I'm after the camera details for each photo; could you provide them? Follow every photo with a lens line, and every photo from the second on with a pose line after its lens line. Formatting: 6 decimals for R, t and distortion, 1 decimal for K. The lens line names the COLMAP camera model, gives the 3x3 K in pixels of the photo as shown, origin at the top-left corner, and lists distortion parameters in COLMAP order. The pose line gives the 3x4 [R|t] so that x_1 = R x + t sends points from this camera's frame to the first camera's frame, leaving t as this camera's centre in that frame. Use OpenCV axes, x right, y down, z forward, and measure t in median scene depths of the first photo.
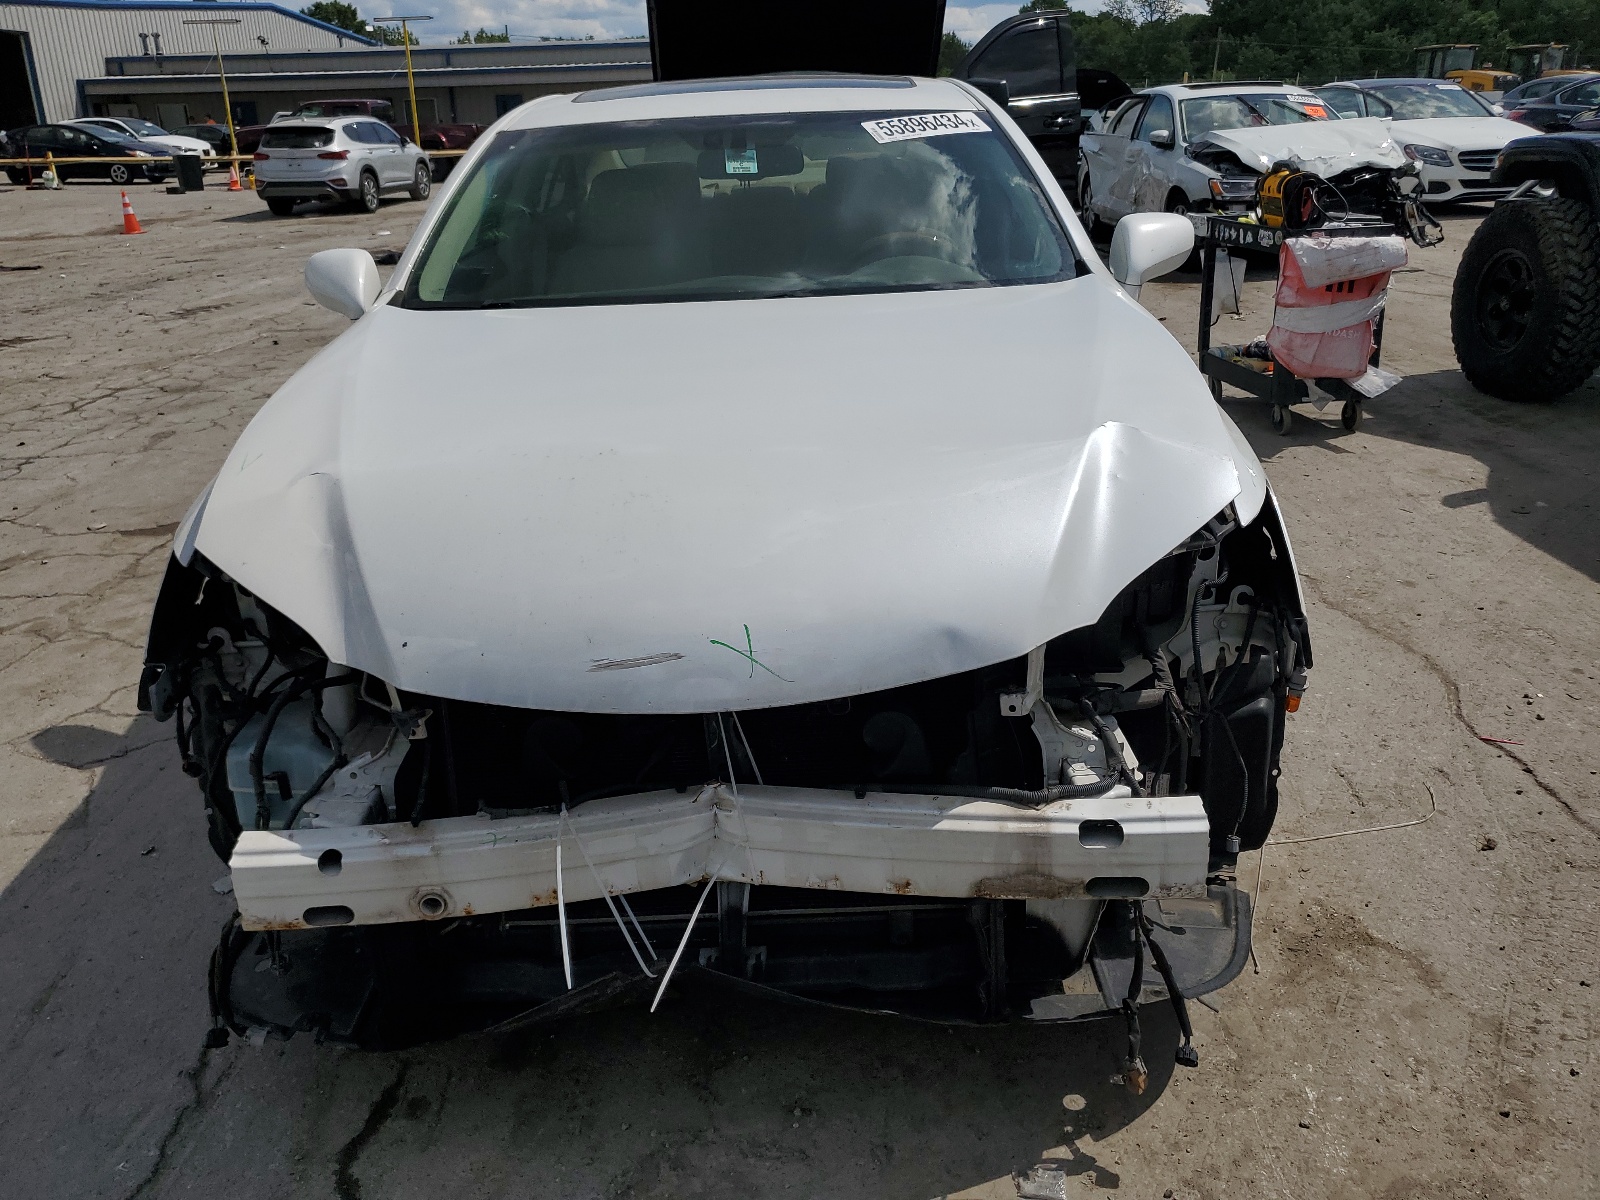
lens RADIAL K [[1212.9, 0, 799.1], [0, 1212.9, 599.7], [0, 0, 1]] dist [0.032529, 0.010008]
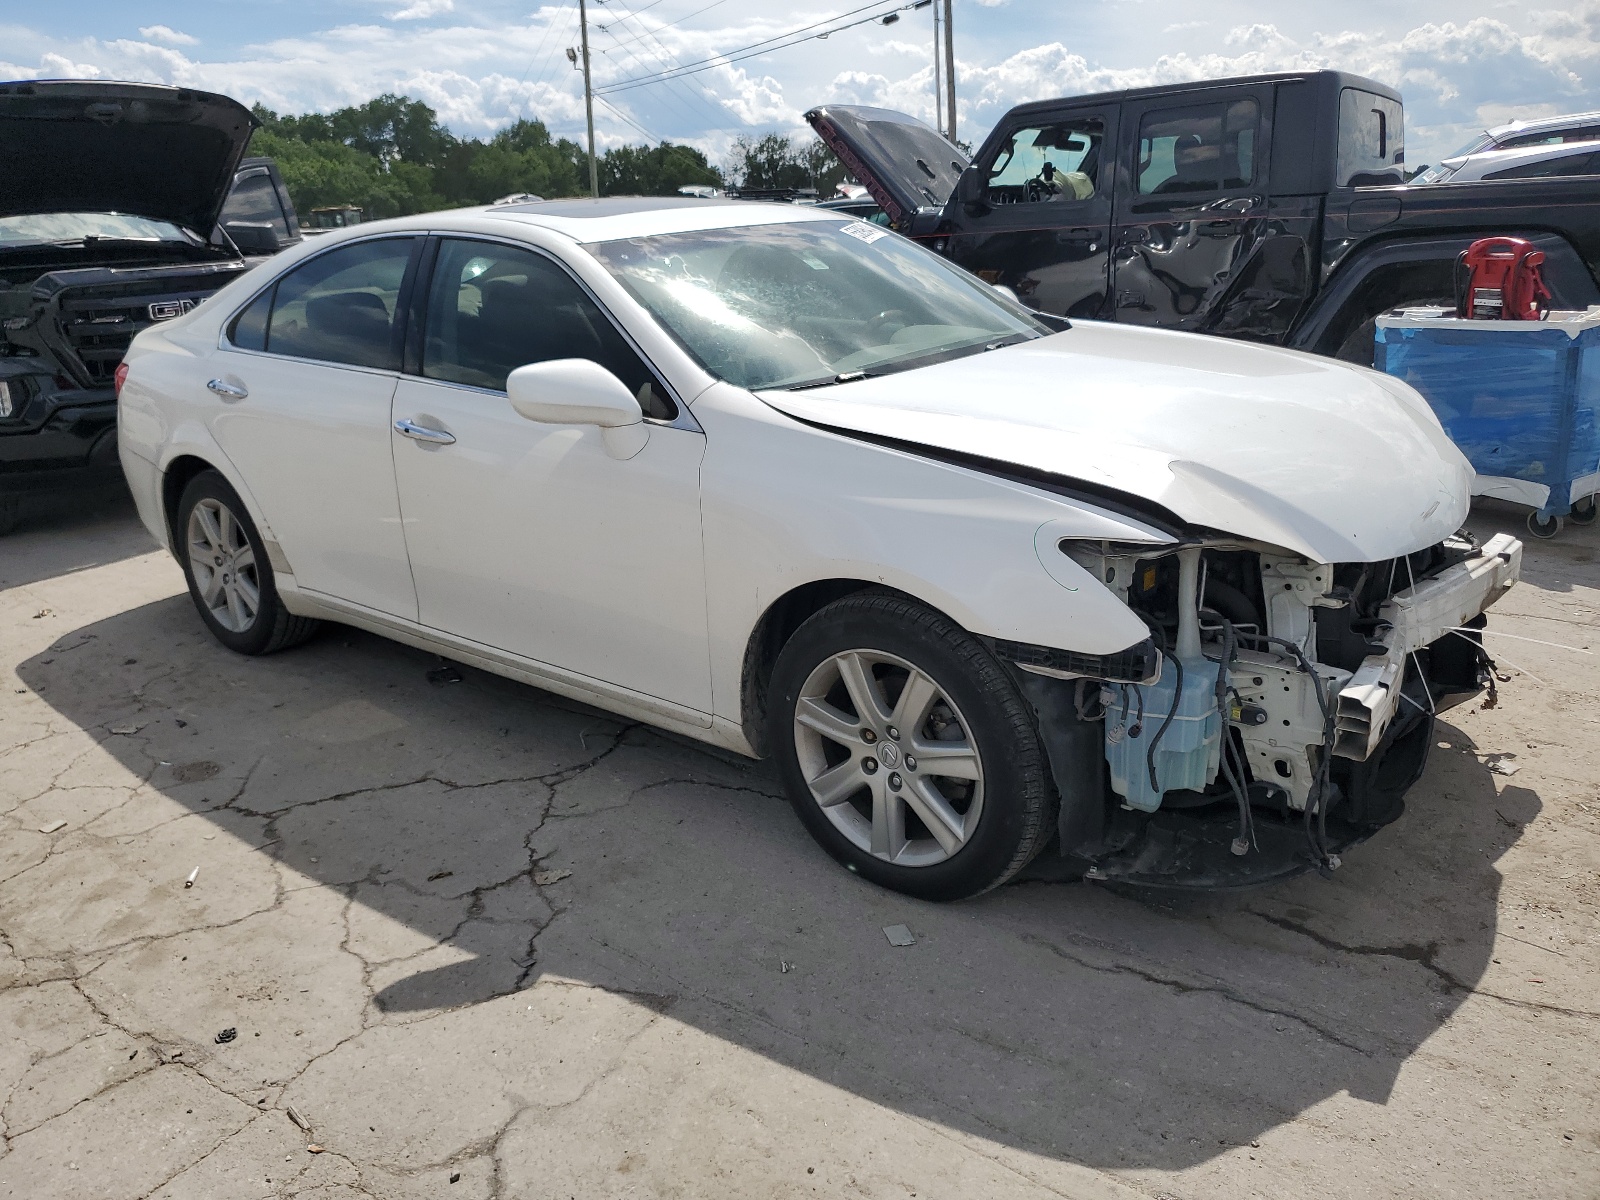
lens RADIAL K [[1212.9, 0, 799.3], [0, 1212.9, 600.7], [0, 0, 1]] dist [0.032529, 0.010008]
pose [[0.636219, -0.228454, 0.736908, -1.403334], [0.308879, 0.950688, 0.028055, -0.104103], [-0.706979, 0.209766, 0.675410, 0.370802]]
